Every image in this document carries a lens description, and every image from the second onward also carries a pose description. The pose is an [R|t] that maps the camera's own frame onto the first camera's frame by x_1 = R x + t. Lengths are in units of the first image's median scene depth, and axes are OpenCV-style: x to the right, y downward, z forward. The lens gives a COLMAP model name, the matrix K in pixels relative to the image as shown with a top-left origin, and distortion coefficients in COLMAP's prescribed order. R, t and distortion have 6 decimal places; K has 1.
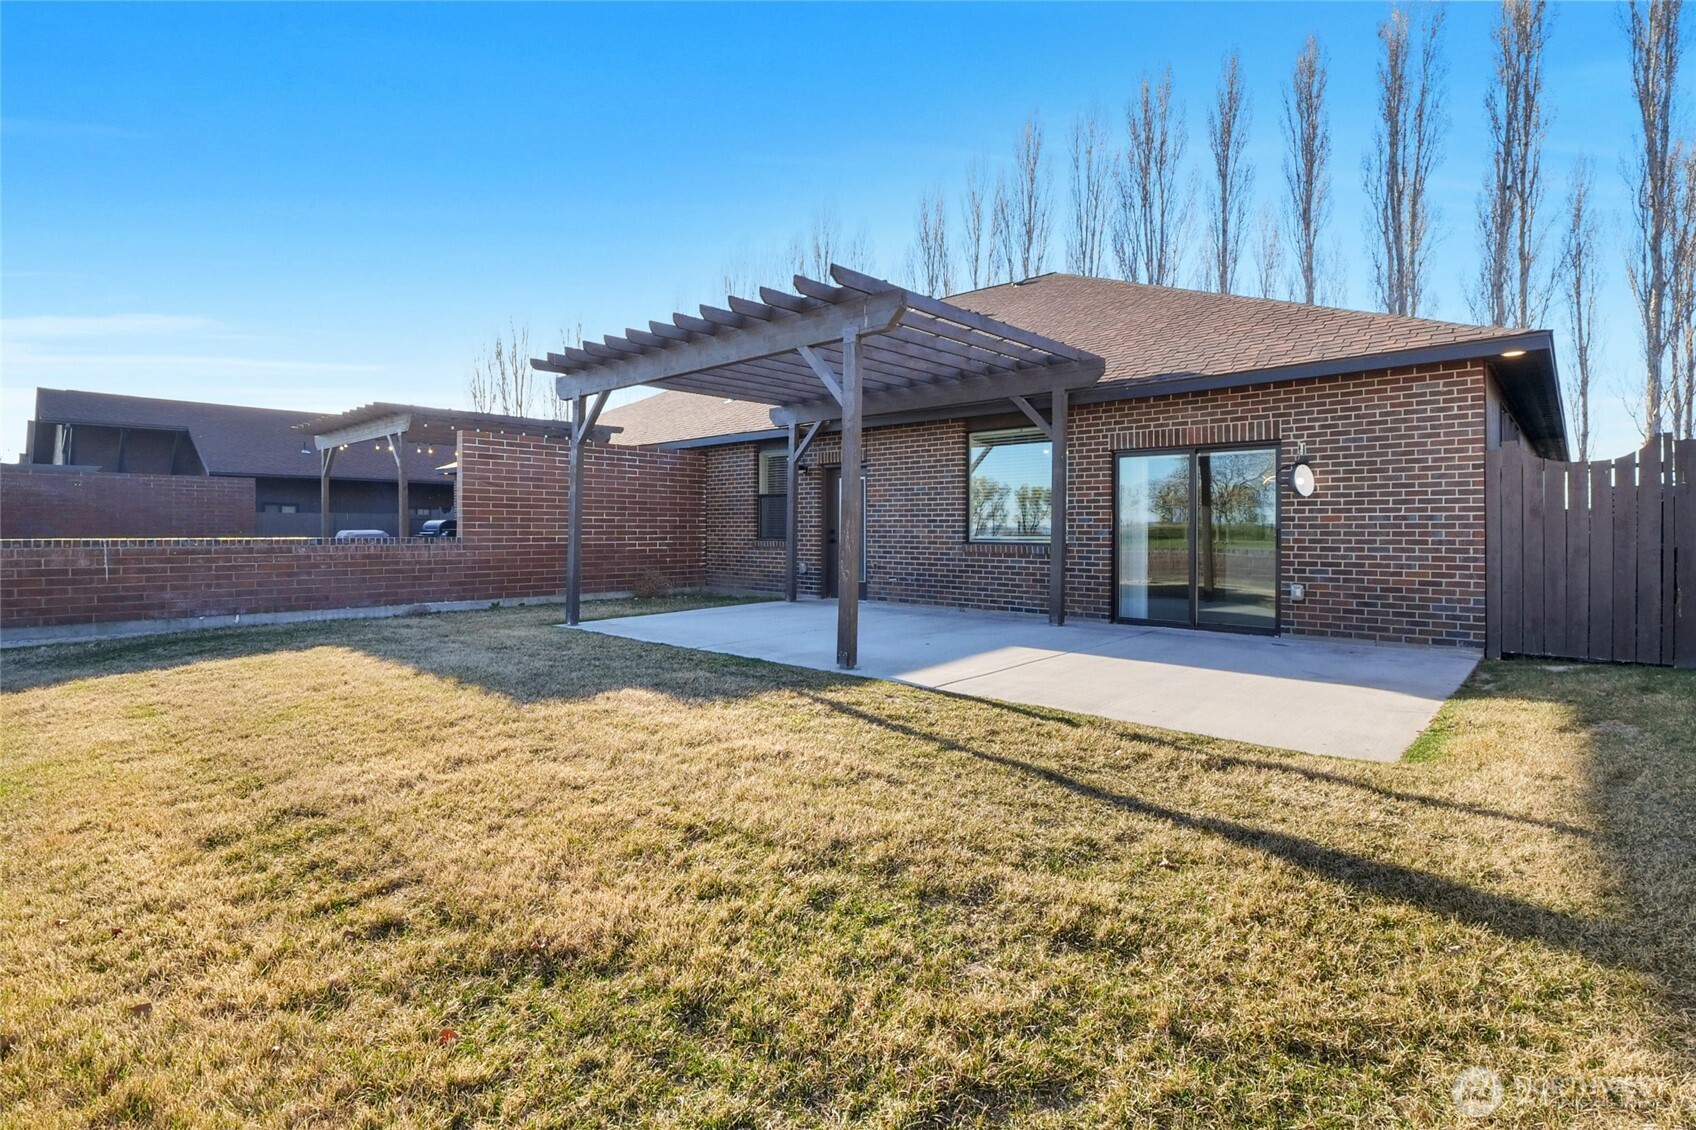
lens RADIAL K [[804.6, 0, 848.0], [0, 804.6, 565.0], [0, 0, 1]] dist [-0.000634, -0.000011]
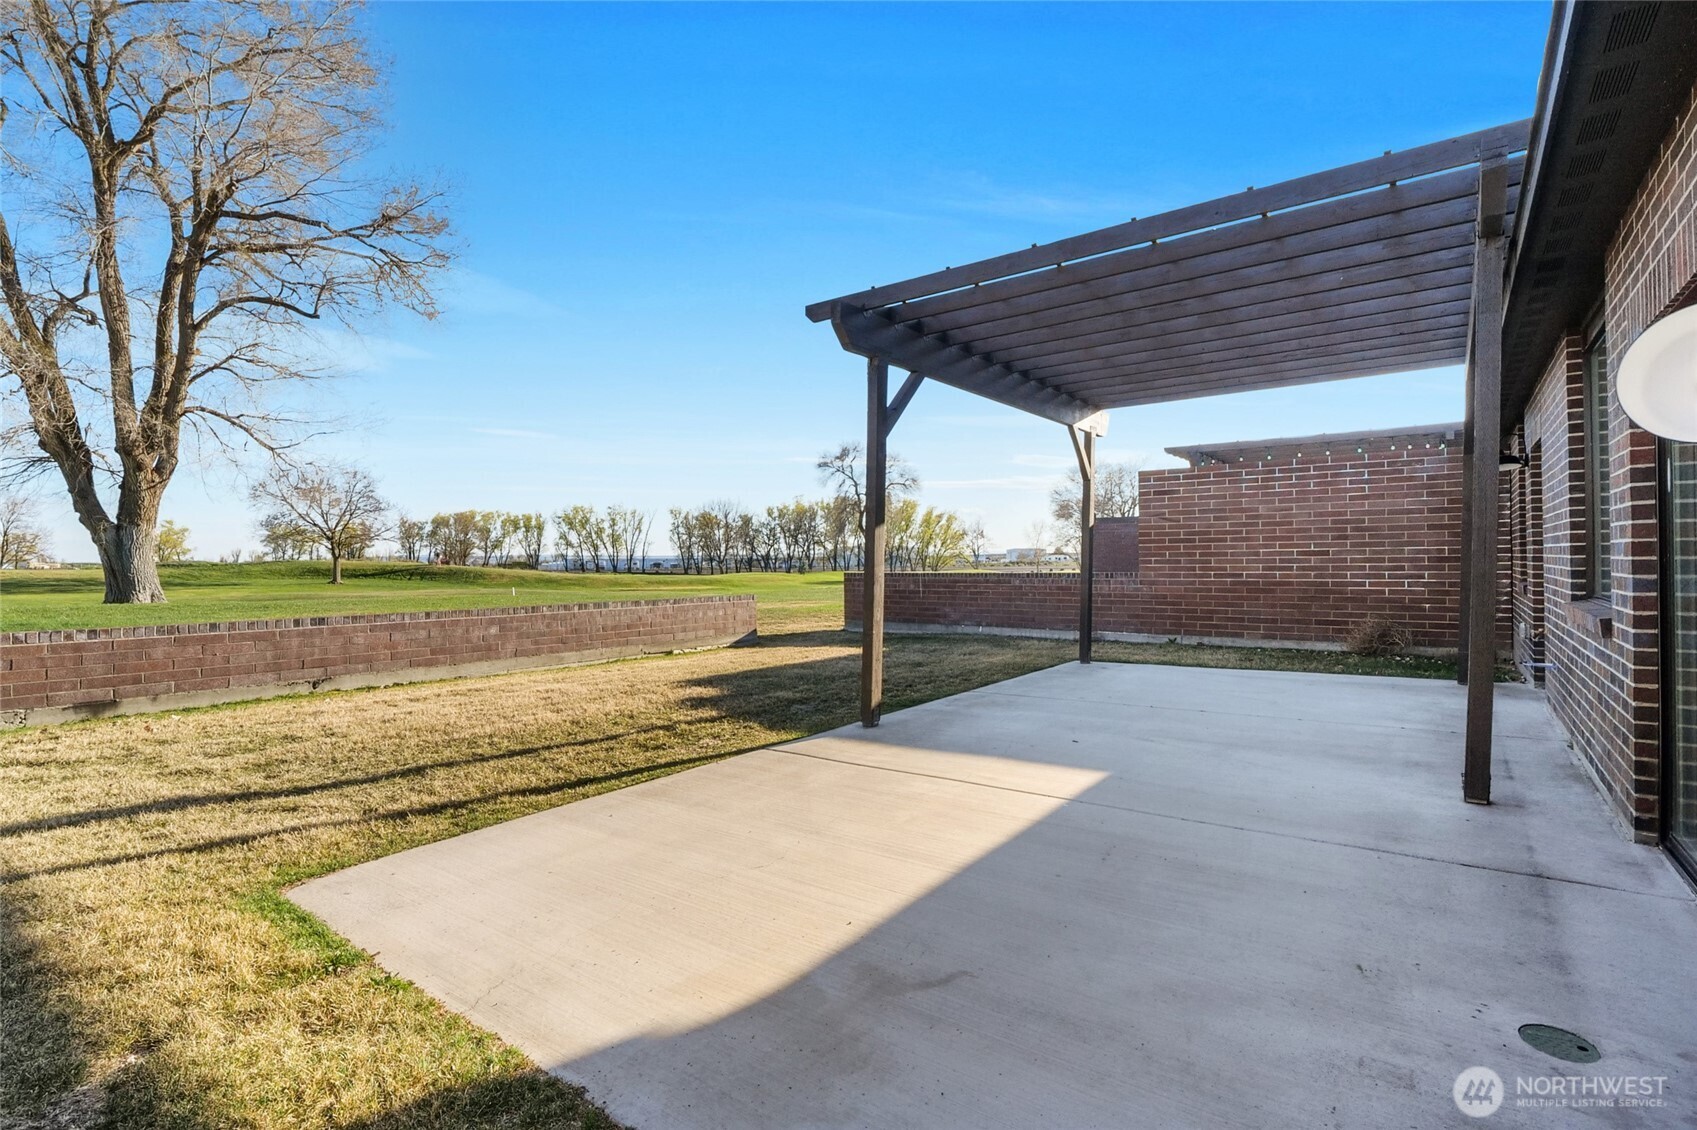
lens RADIAL K [[805.1, 0, 848.5], [0, 805.1, 565.0], [0, 0, 1]] dist [-0.000634, -0.000011]
pose [[0.105902, -0.005437, -0.994362, 0.516135], [-0.038666, 0.999206, -0.009581, -0.019379], [0.993625, 0.039462, 0.105608, 0.505096]]
